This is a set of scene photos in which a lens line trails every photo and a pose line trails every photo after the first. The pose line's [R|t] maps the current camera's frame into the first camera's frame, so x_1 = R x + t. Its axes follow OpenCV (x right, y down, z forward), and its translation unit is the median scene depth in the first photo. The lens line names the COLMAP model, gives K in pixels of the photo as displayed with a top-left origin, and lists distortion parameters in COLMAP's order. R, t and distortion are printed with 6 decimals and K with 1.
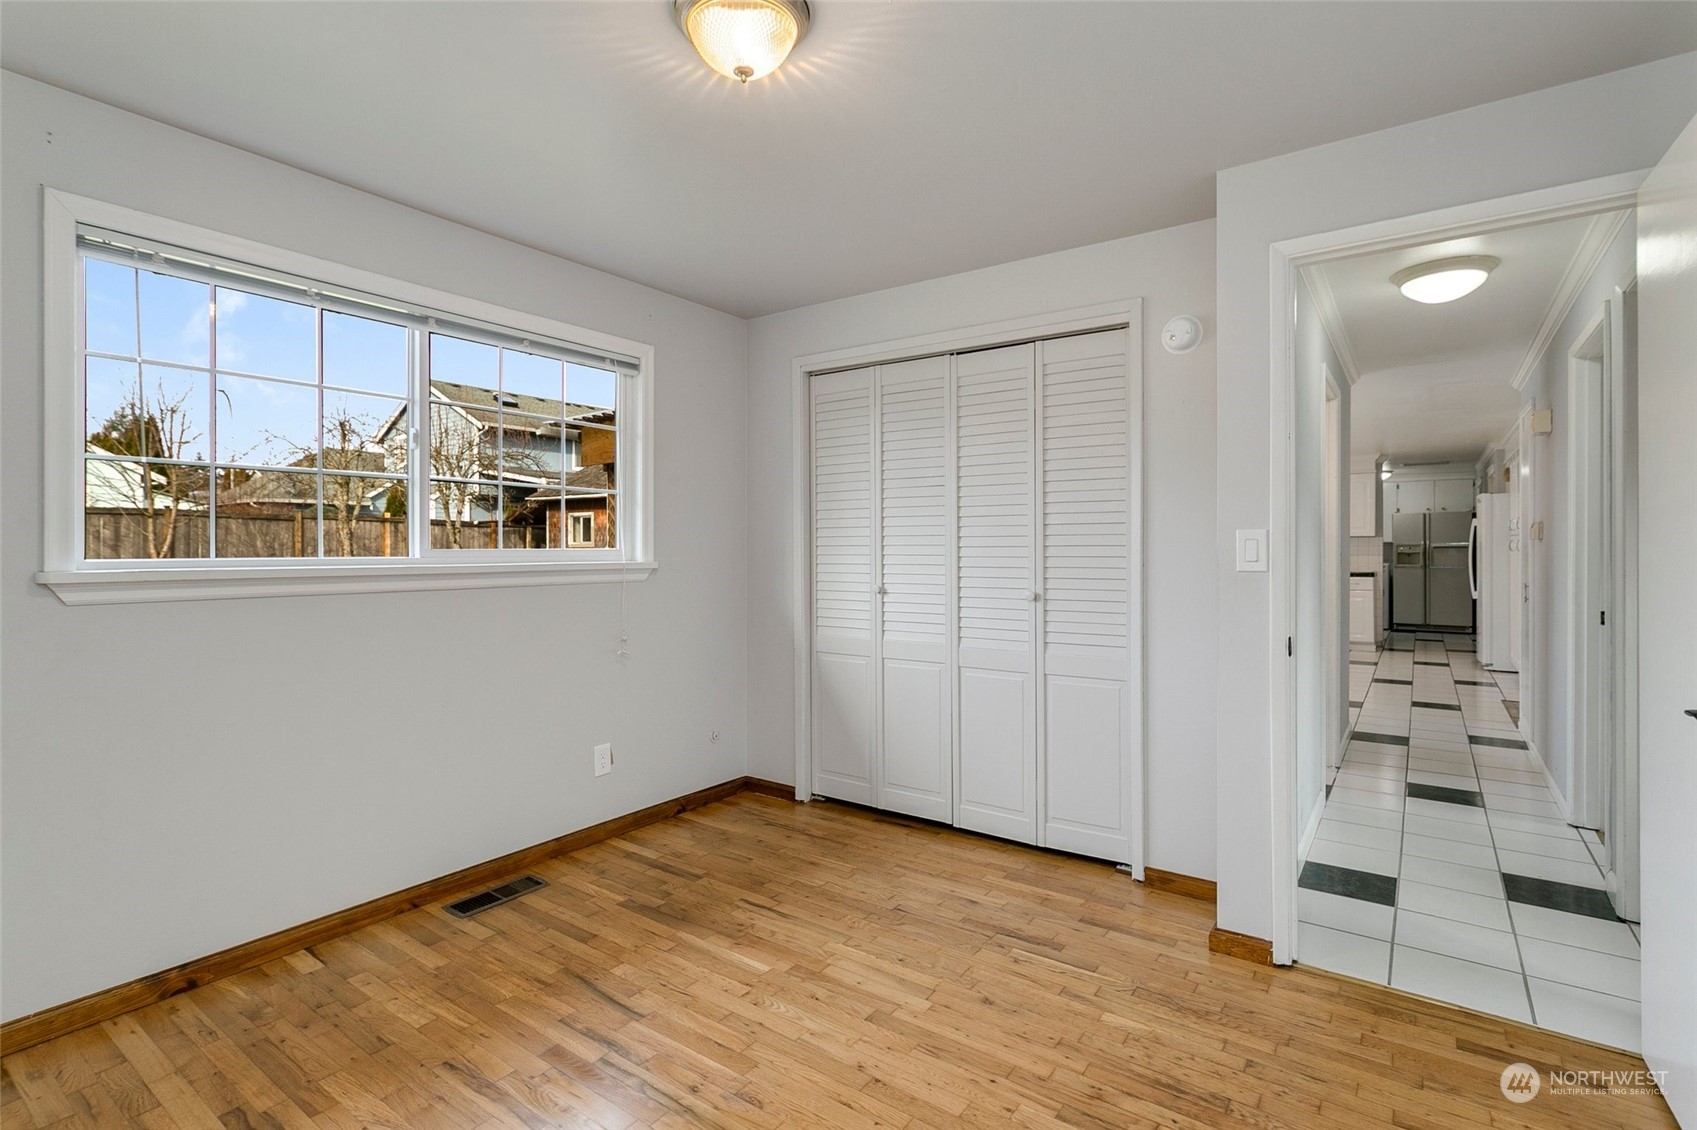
lens RADIAL K [[803.8, 0, 847.6], [0, 803.8, 552.8], [0, 0, 1]] dist [0.003258, 0.001616]
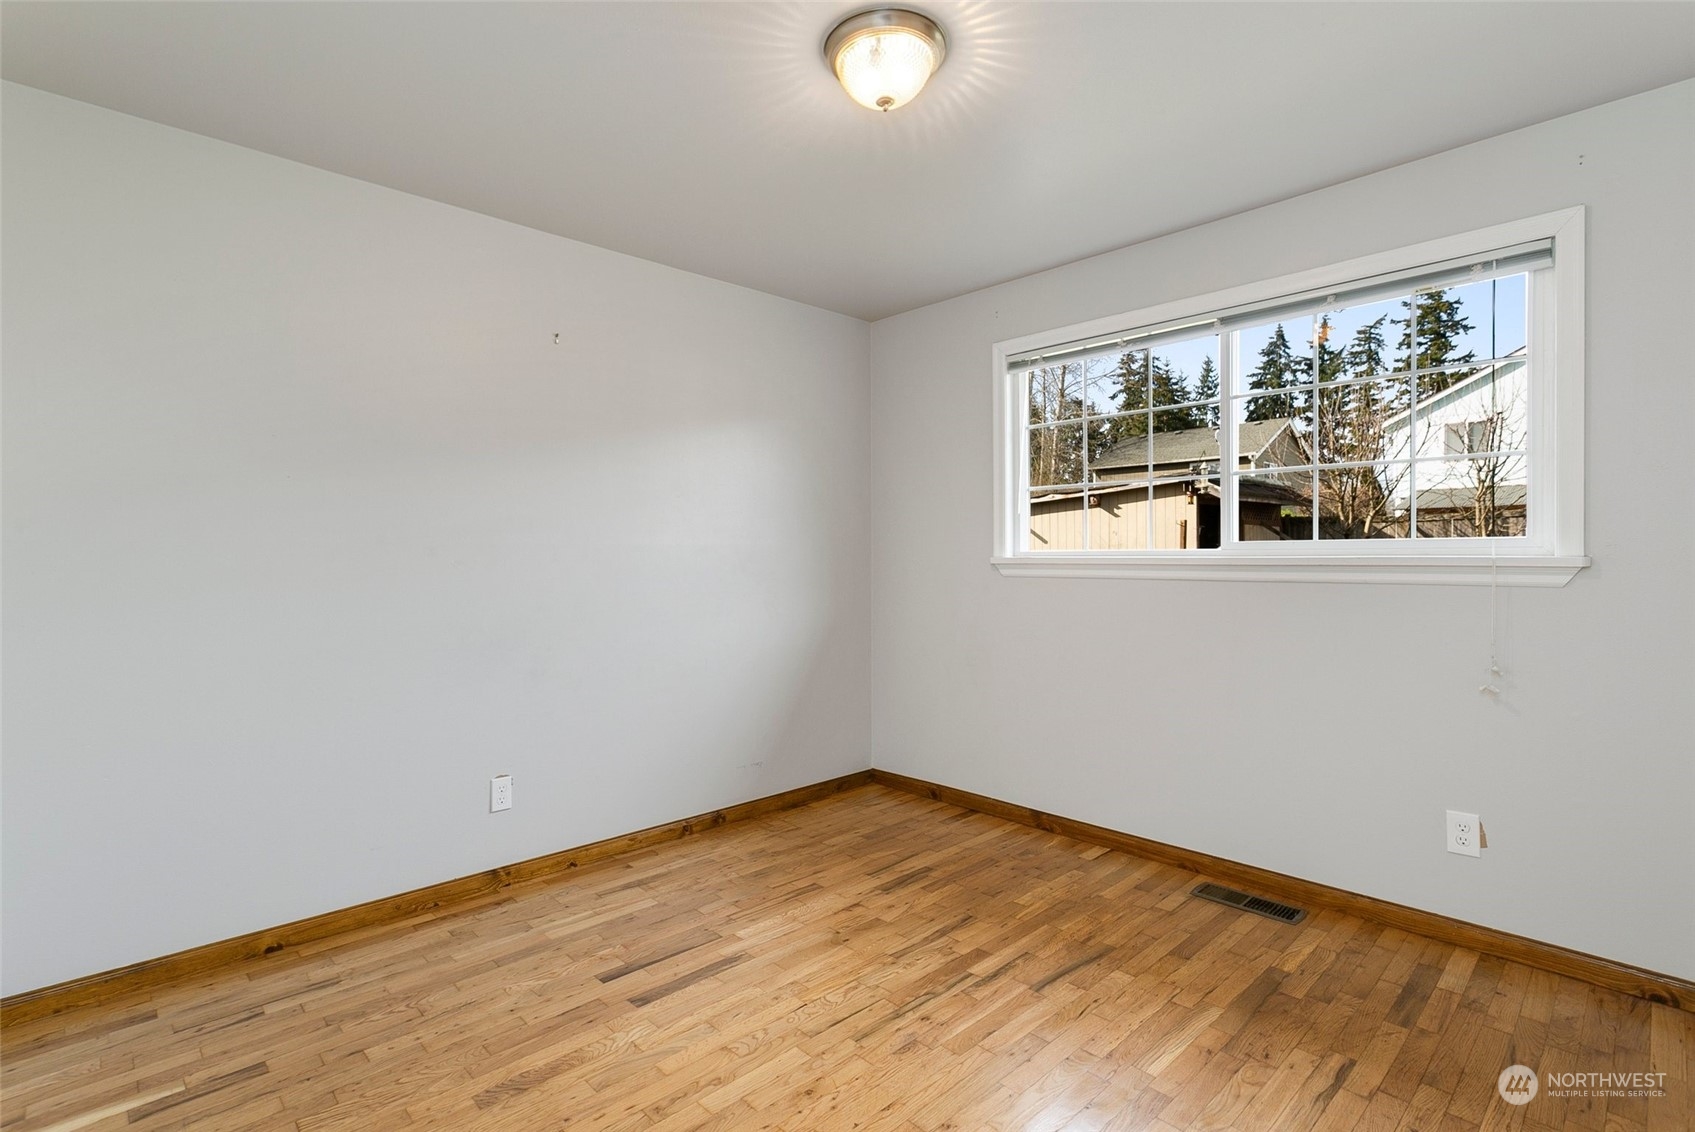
lens RADIAL K [[802.9, 0, 838.7], [0, 802.9, 568.5], [0, 0, 1]] dist [0.003258, 0.001616]
pose [[-0.182510, 0.015576, -0.983081, 0.663566], [-0.005323, 0.999844, 0.016830, 0.016728], [0.983190, 0.008305, -0.182398, 0.780983]]
